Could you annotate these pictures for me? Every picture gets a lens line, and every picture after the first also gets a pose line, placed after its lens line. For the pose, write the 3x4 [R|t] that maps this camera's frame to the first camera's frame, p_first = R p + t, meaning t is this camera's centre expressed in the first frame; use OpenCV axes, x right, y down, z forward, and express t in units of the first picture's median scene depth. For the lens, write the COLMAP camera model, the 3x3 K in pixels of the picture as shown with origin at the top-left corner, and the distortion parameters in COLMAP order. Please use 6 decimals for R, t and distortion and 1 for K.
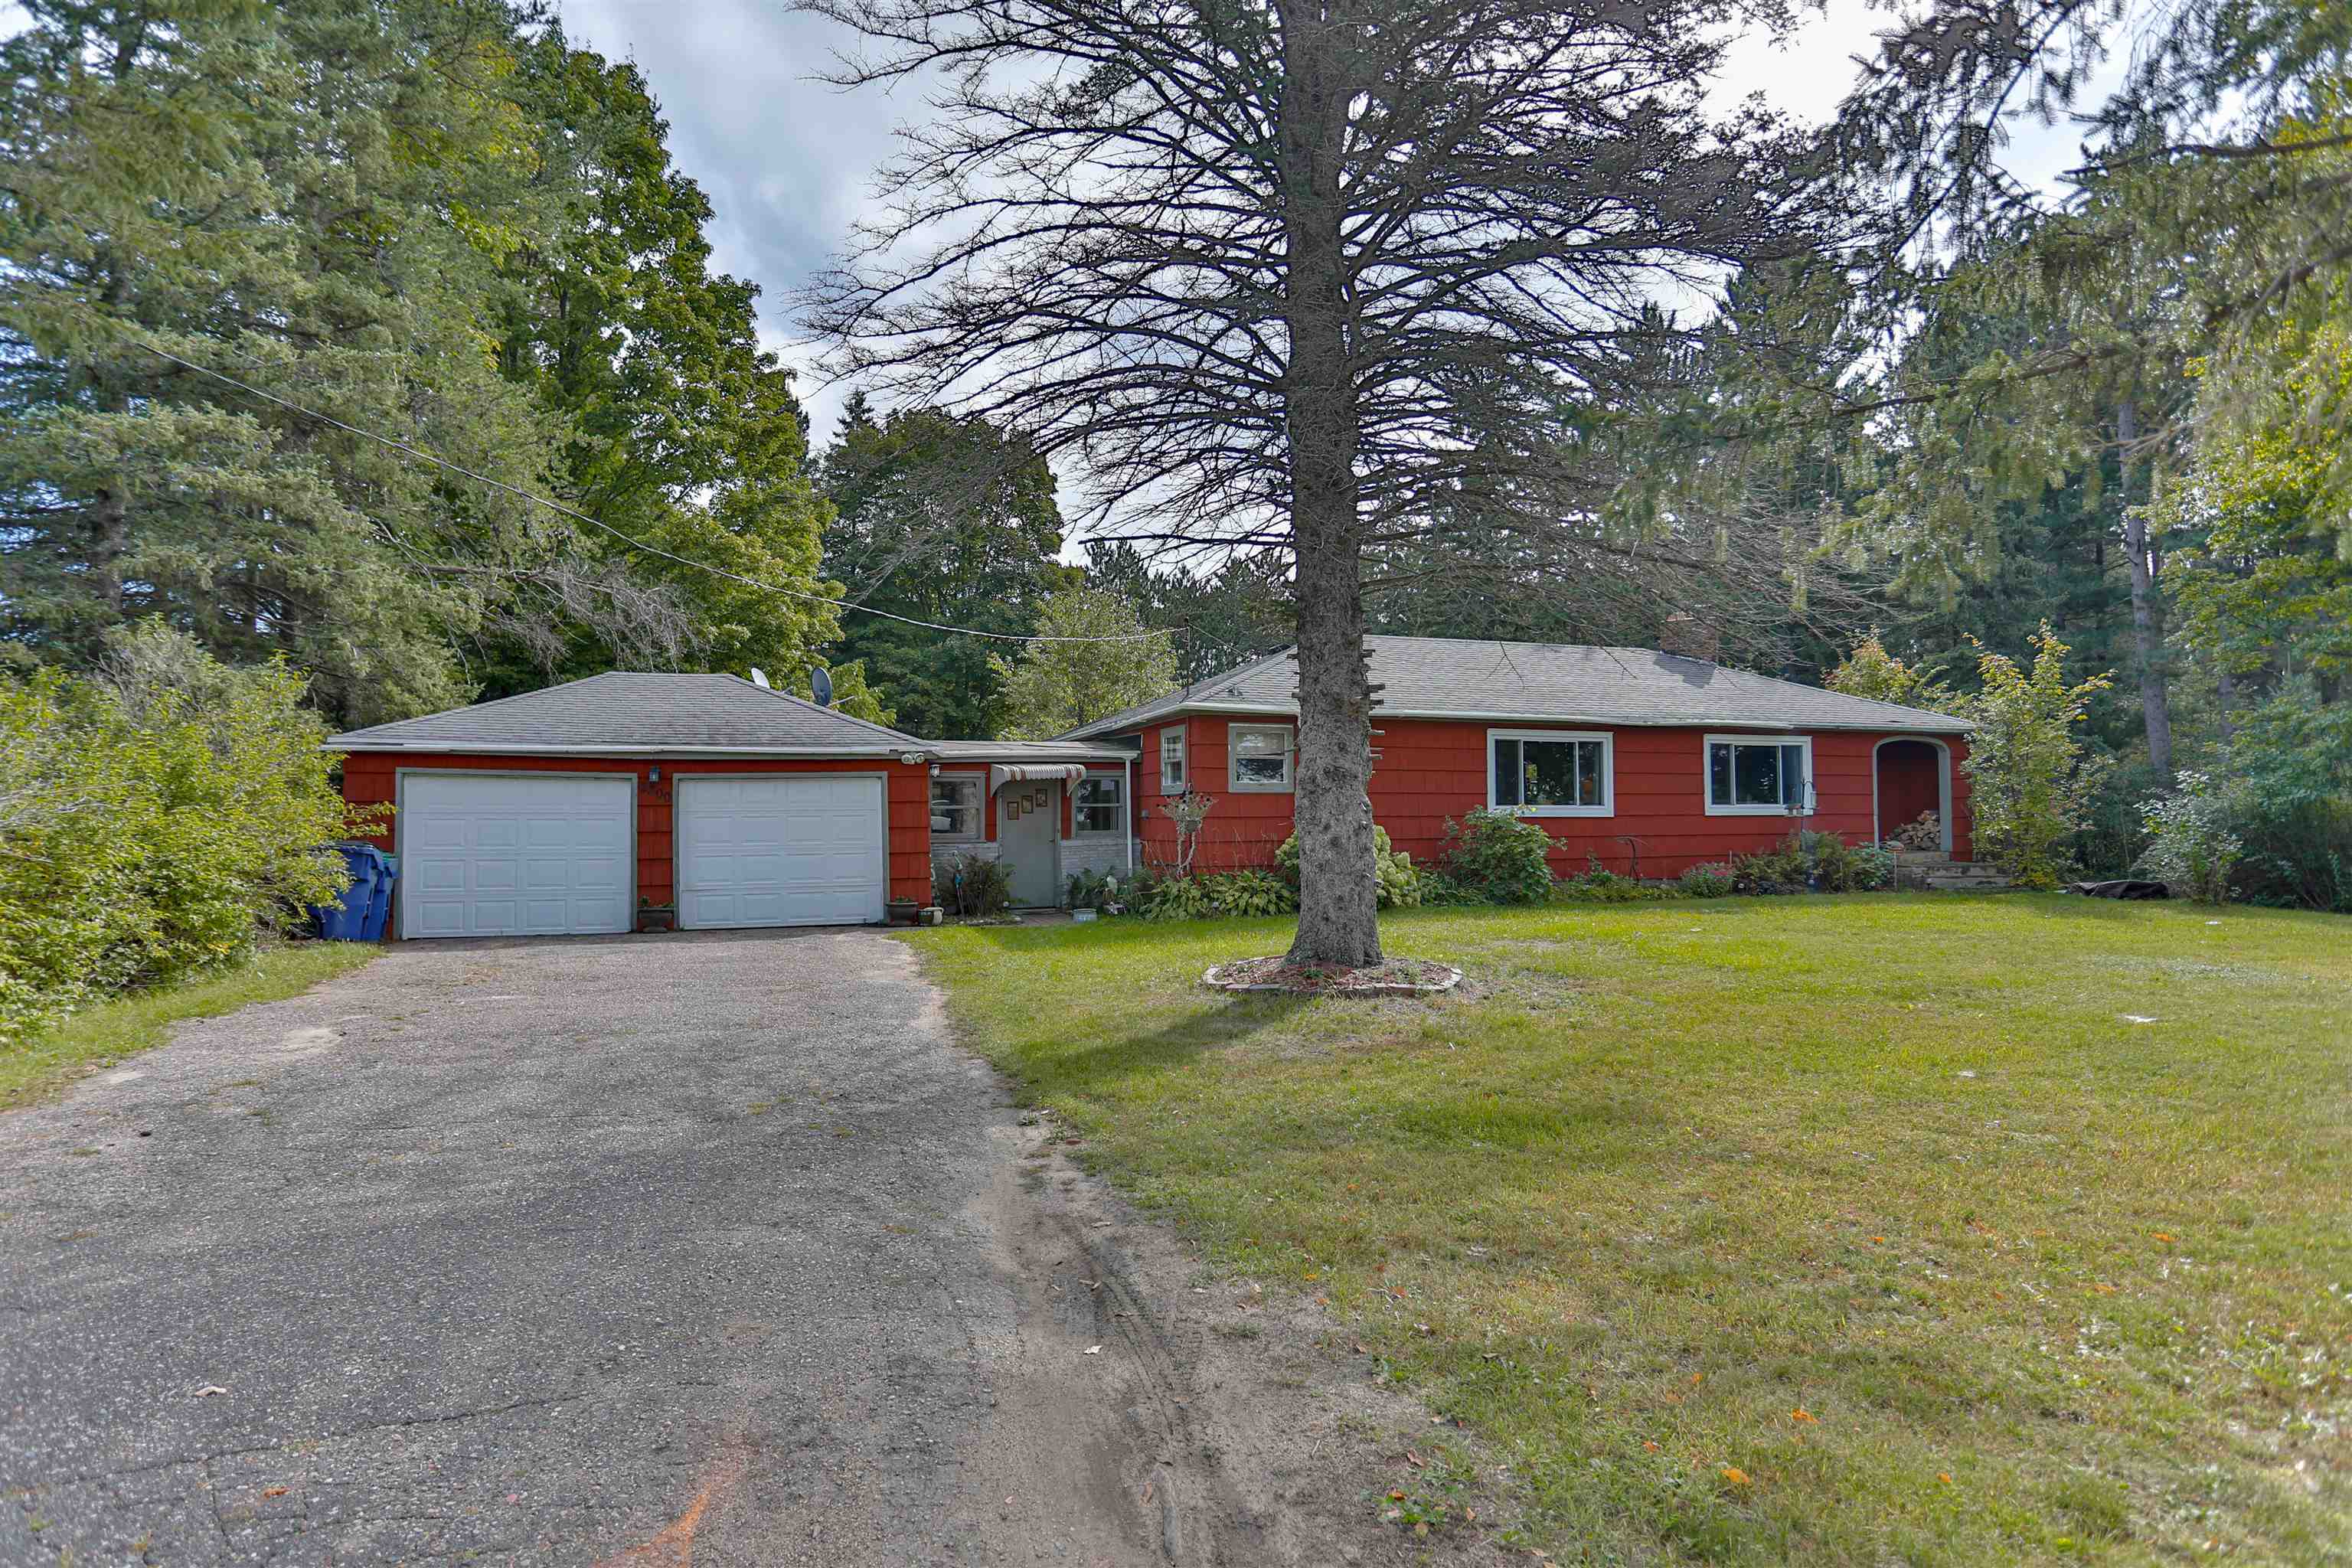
lens RADIAL K [[1228.0, 0, 1177.9], [0, 1228.0, 810.5], [0, 0, 1]] dist [-0.029403, 0.000796]
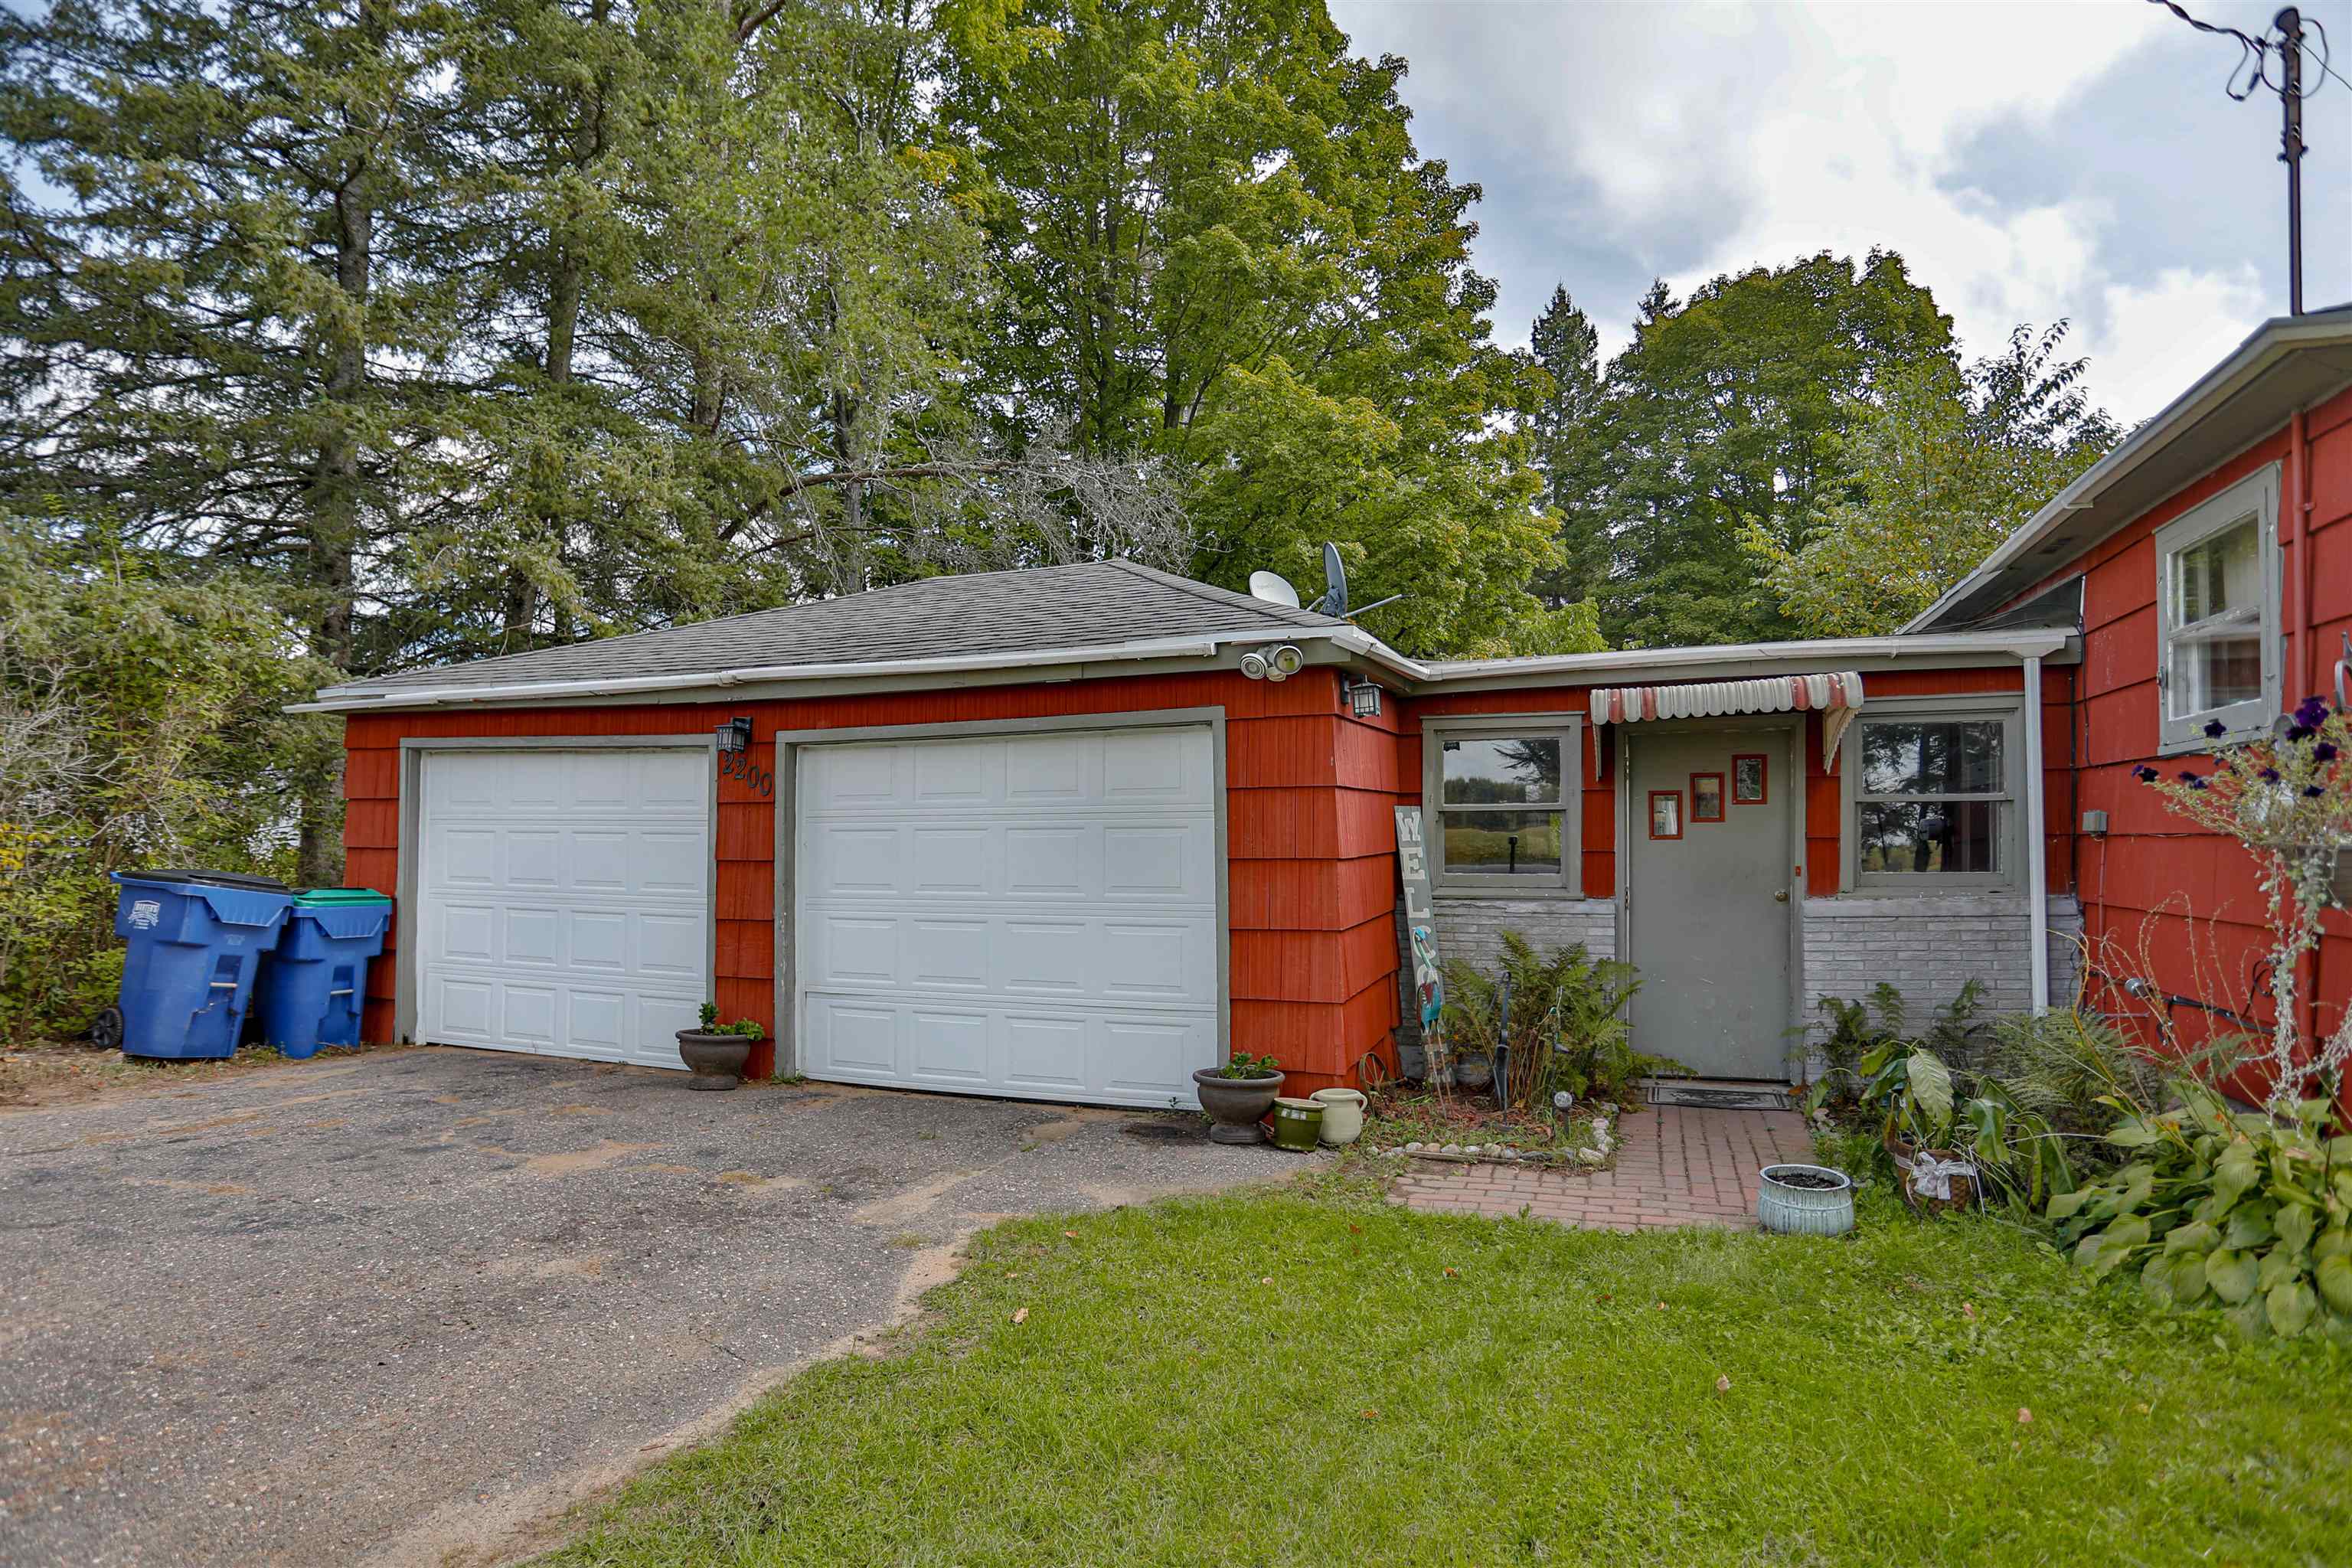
lens RADIAL K [[1228.0, 0, 1177.9], [0, 1228.0, 810.5], [0, 0, 1]] dist [-0.029403, 0.000796]
pose [[0.766665, -0.008585, -0.641990, -0.009129], [0.000069, 0.999912, -0.013290, 0.004005], [0.642047, 0.010145, 0.766598, 0.636469]]
